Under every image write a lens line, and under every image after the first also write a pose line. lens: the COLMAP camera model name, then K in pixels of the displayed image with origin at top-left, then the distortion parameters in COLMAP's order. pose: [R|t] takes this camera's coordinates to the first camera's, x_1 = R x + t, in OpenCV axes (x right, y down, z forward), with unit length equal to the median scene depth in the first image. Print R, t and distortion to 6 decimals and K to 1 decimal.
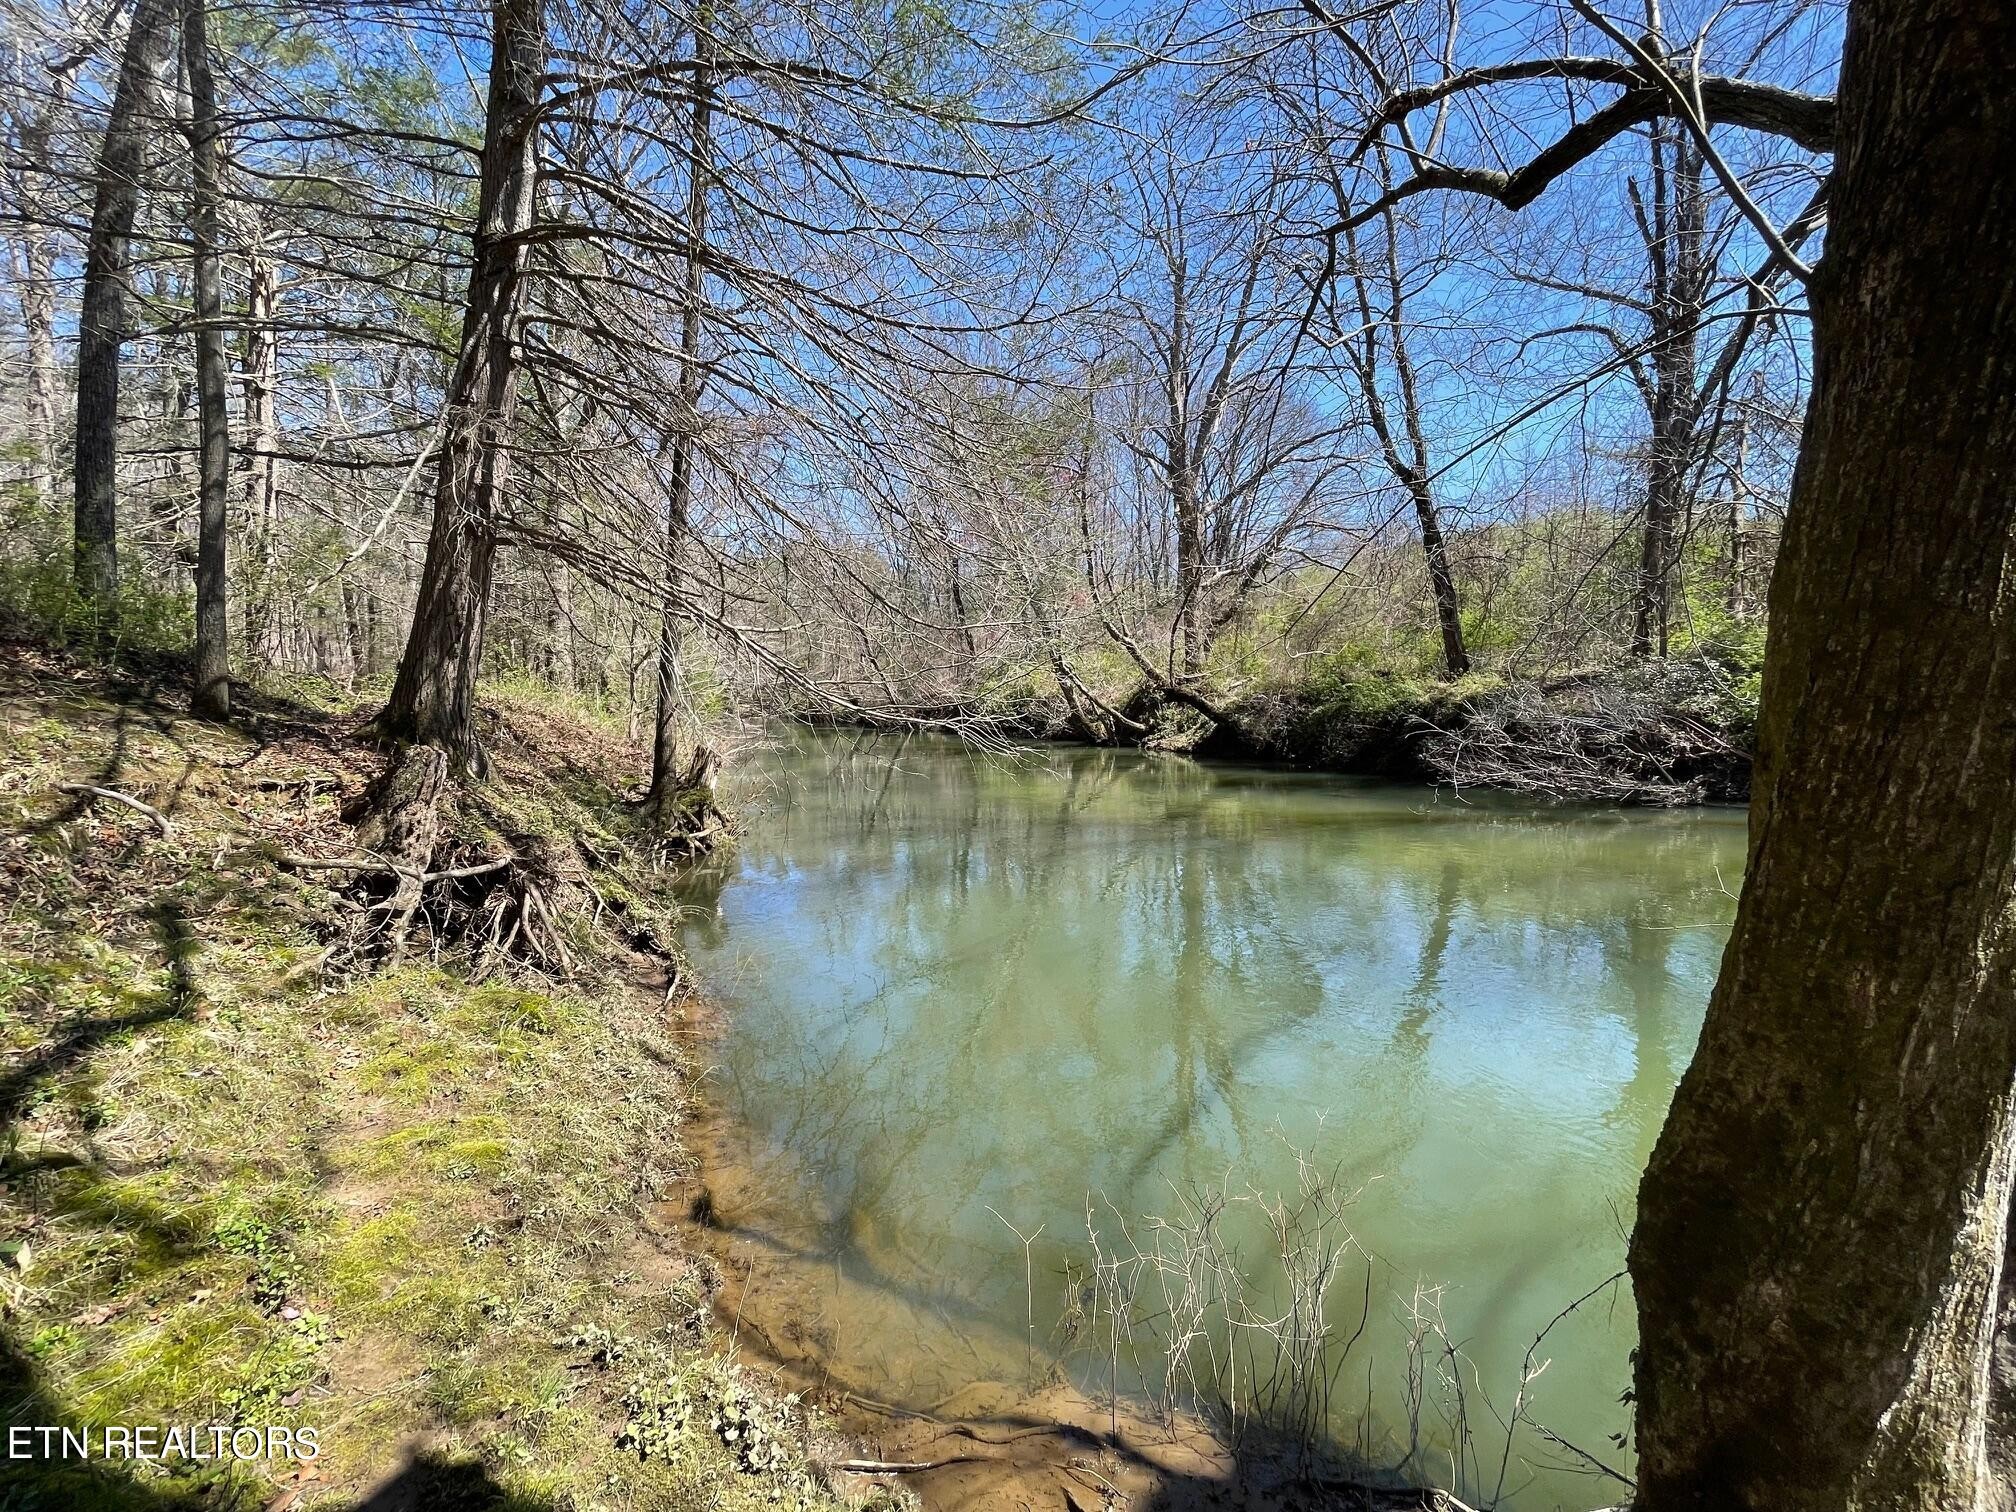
lens RADIAL K [[820.7, 0, 1012.0], [0, 820.7, 764.6], [0, 0, 1]] dist [0.019019, 0.000099]
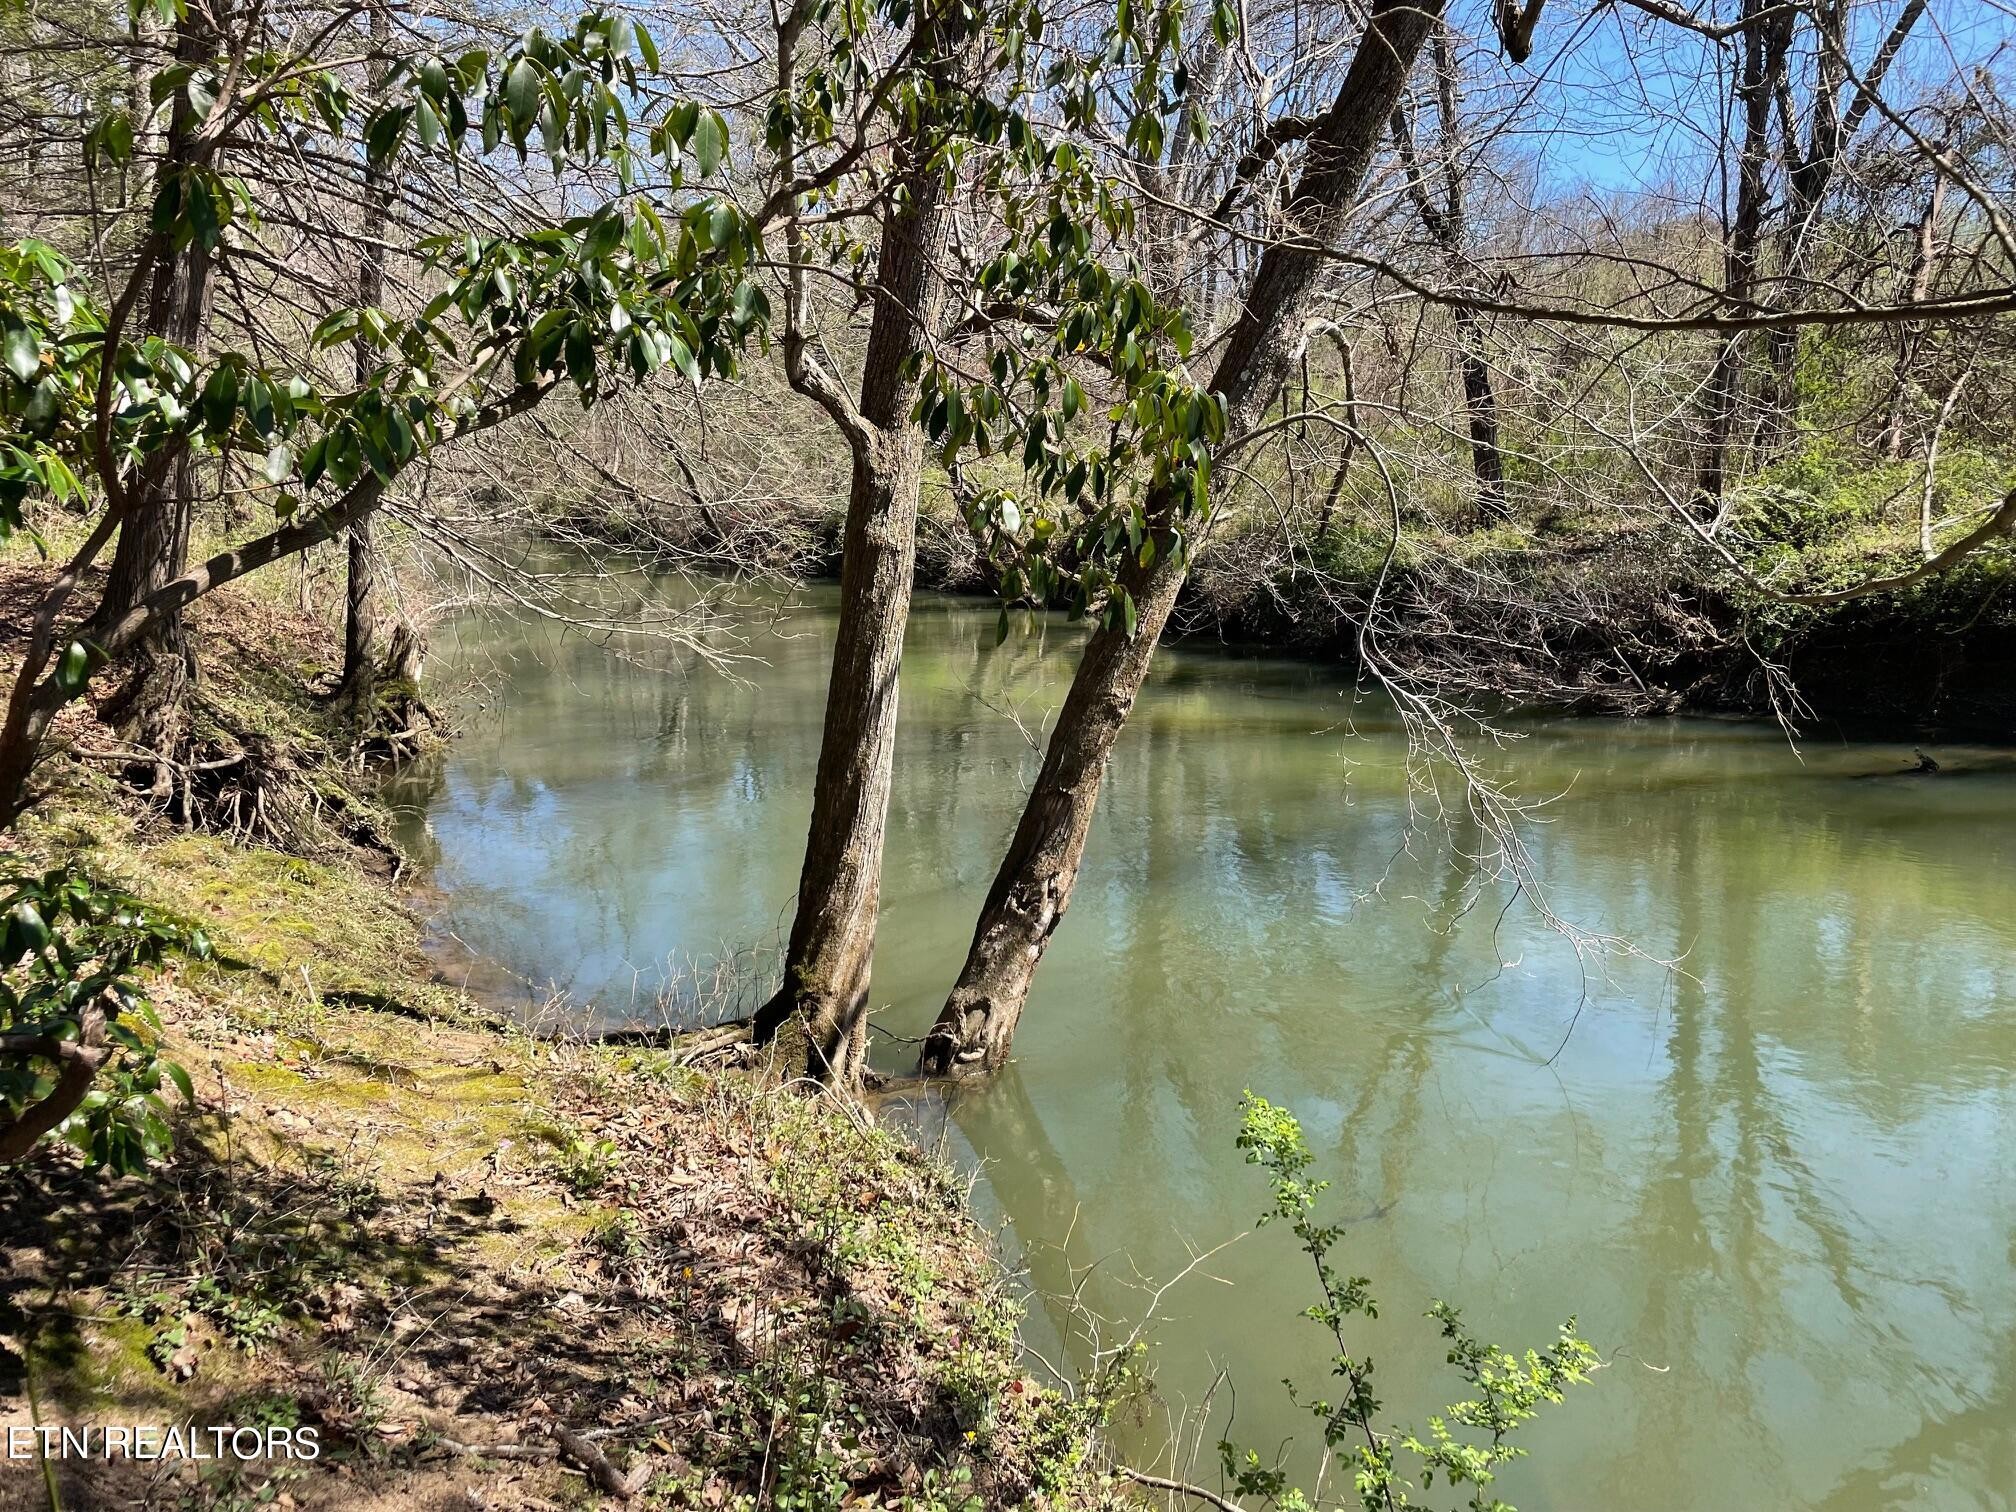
lens RADIAL K [[1380.5, 0, 1008.0], [0, 1380.5, 756.0], [0, 0, 1]] dist [0.050294, -0.000759]
pose [[0.997816, 0.011685, 0.065007, 0.244331], [-0.017794, 0.995394, 0.094204, -0.066499], [-0.063607, -0.095155, 0.993428, -0.773618]]
